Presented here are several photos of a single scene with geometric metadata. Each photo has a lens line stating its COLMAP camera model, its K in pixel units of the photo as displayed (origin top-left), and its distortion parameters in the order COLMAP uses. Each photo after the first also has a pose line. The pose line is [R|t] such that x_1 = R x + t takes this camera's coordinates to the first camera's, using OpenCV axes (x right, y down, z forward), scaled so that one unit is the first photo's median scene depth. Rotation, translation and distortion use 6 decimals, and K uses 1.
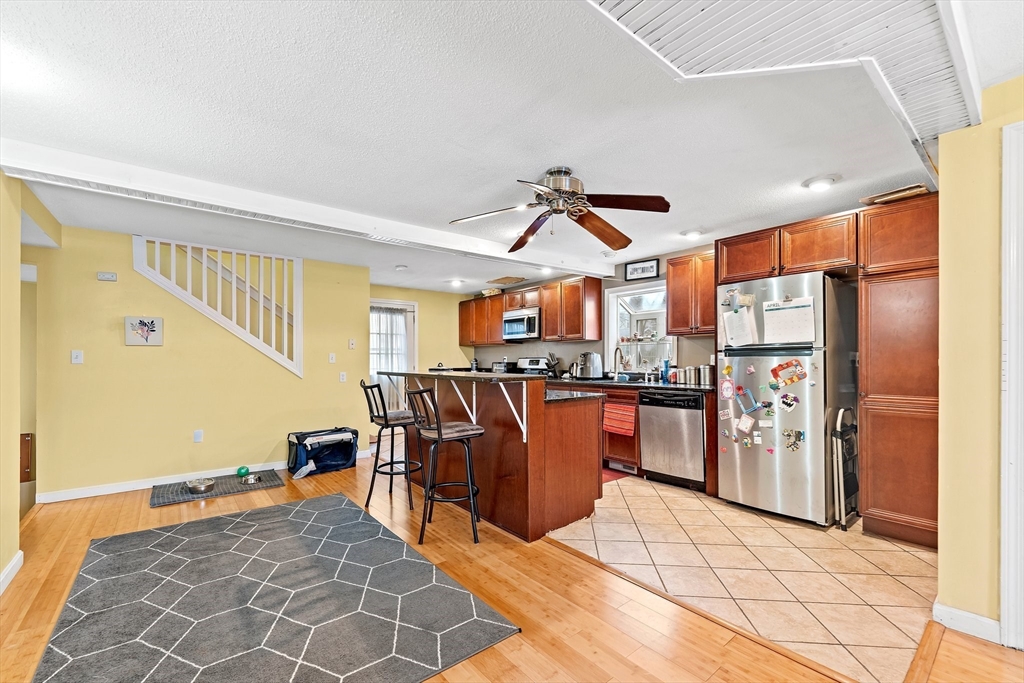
lens RADIAL K [[419.5, 0, 507.9], [0, 419.5, 358.8], [0, 0, 1]] dist [0.001262, -0.001152]
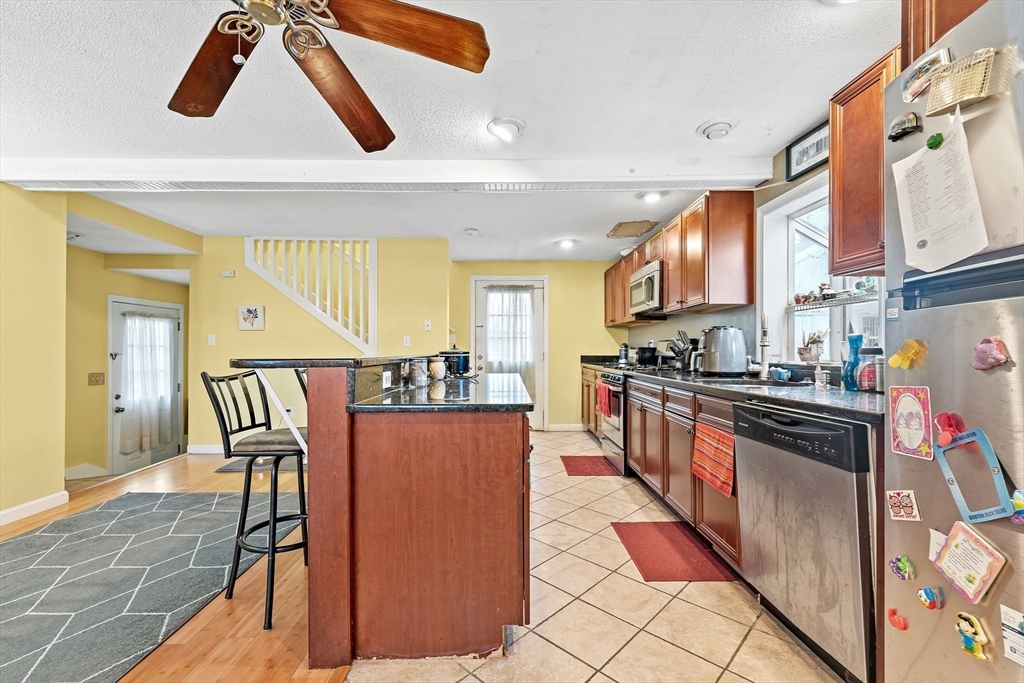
lens RADIAL K [[419.5, 0, 510.7], [0, 419.5, 348.6], [0, 0, 1]] dist [0.001262, -0.001152]
pose [[0.793710, 0.000424, -0.608296, 0.374181], [-0.001851, 0.999997, -0.001718, 0.018179], [0.608294, 0.002490, 0.793708, 0.466398]]
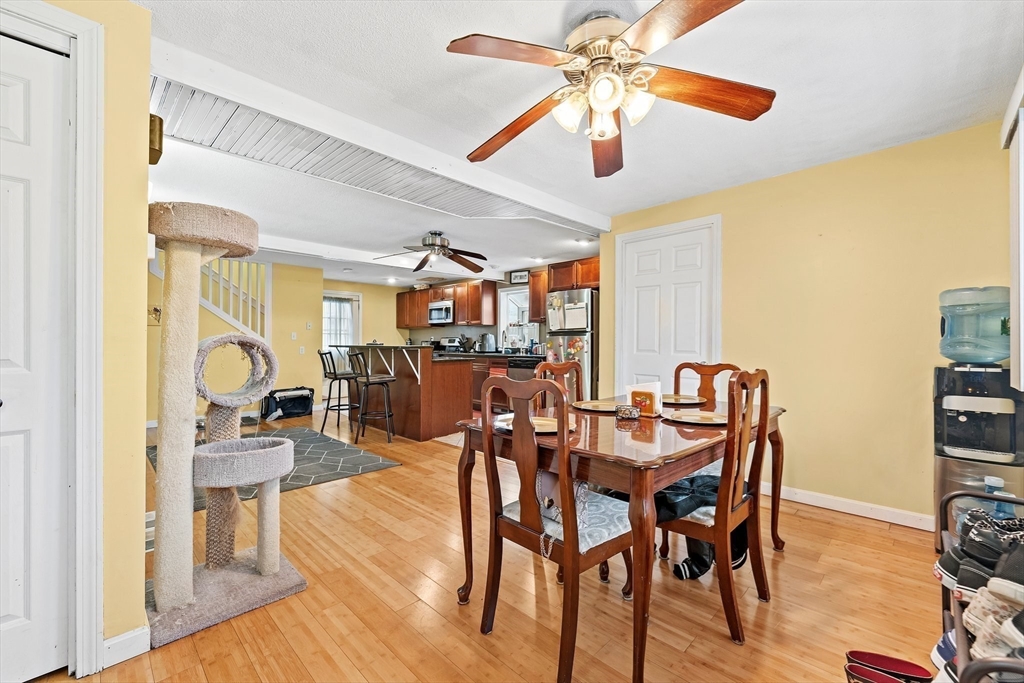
lens RADIAL K [[419.5, 0, 514.2], [0, 419.5, 339.9], [0, 0, 1]] dist [0.001262, -0.001152]
pose [[0.992767, 0.006520, 0.119879, 0.142258], [-0.006045, 0.999972, -0.004326, 0.013420], [-0.119904, 0.003570, 0.992779, -0.491508]]
